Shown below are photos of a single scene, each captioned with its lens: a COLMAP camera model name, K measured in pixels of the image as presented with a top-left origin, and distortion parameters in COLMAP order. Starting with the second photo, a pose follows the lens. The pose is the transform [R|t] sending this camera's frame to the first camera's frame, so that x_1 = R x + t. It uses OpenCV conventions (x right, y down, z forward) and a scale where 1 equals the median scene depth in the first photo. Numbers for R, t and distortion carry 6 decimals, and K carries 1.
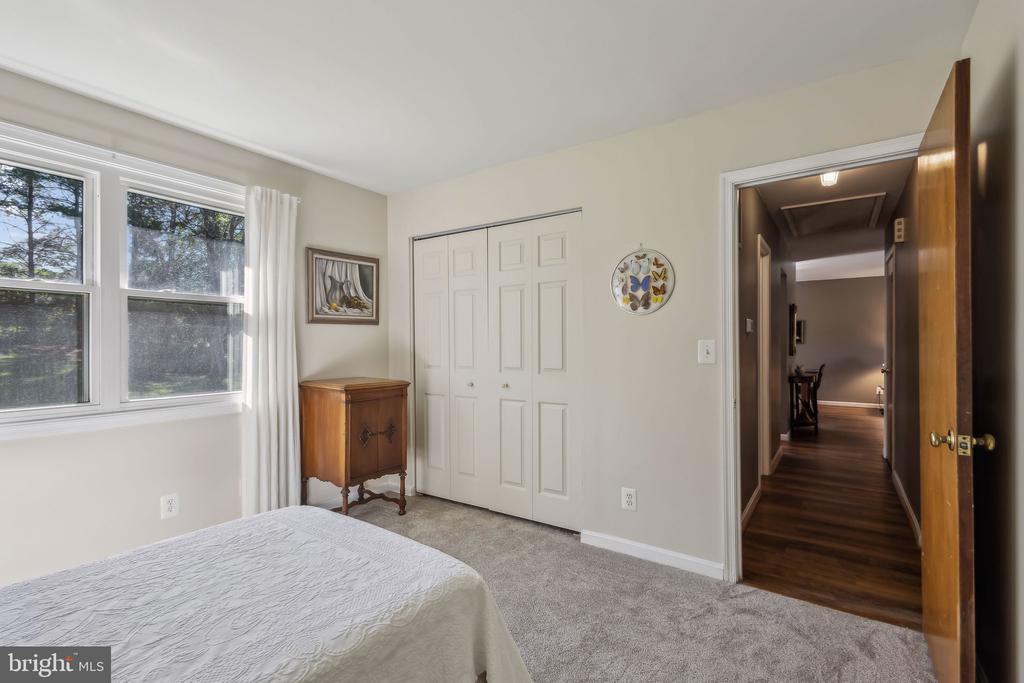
lens RADIAL K [[466.4, 0, 511.8], [0, 466.4, 341.7], [0, 0, 1]] dist [0.005153, -0.000067]
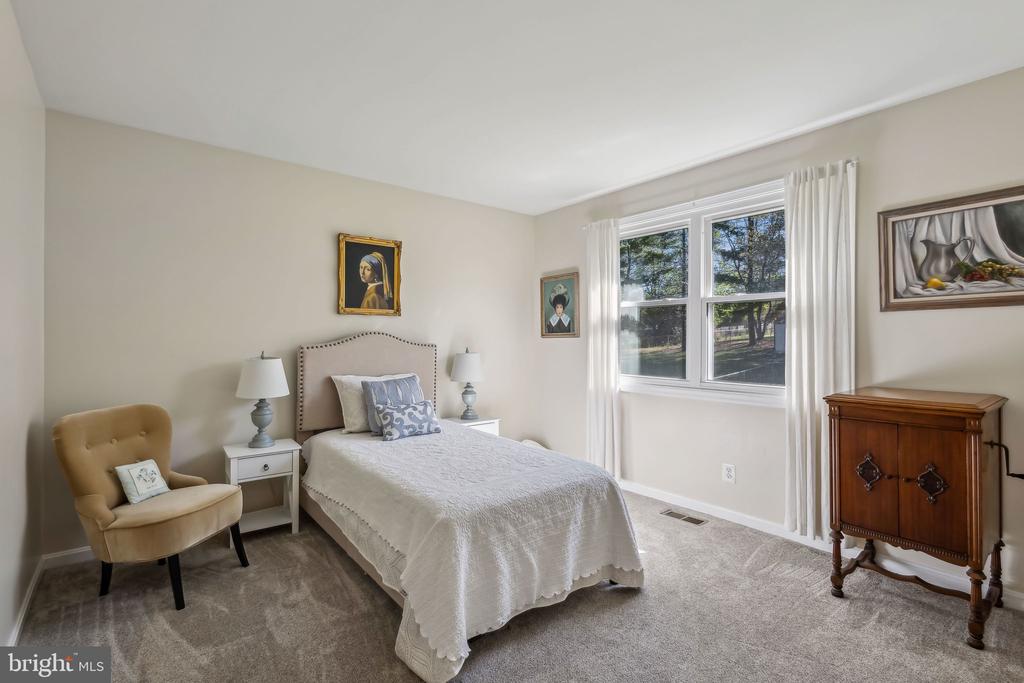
lens RADIAL K [[466.4, 0, 515.5], [0, 466.4, 334.8], [0, 0, 1]] dist [0.005153, -0.000067]
pose [[-0.277876, -0.011473, -0.960548, 0.497478], [0.001147, 0.999924, -0.012275, 0.007426], [0.960616, -0.004513, -0.277842, 0.694503]]
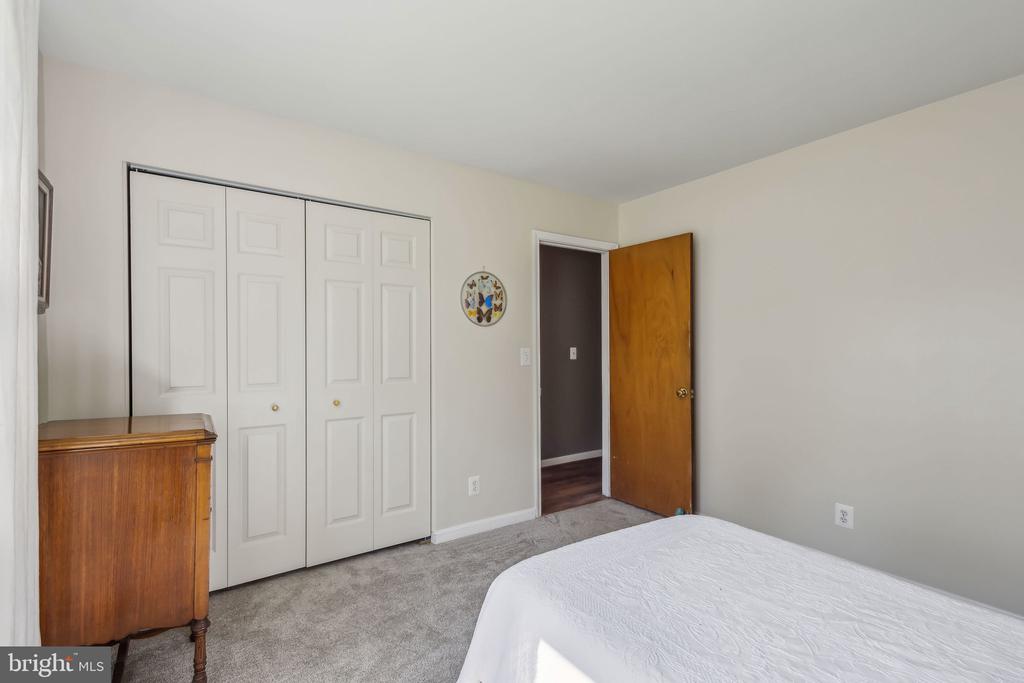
lens RADIAL K [[466.4, 0, 508.5], [0, 466.4, 349.6], [0, 0, 1]] dist [0.005153, -0.000067]
pose [[0.363101, 0.002872, 0.931745, -0.686901], [0.000192, 0.999995, -0.003157, 0.004173], [-0.931750, 0.001326, 0.363099, 0.436685]]
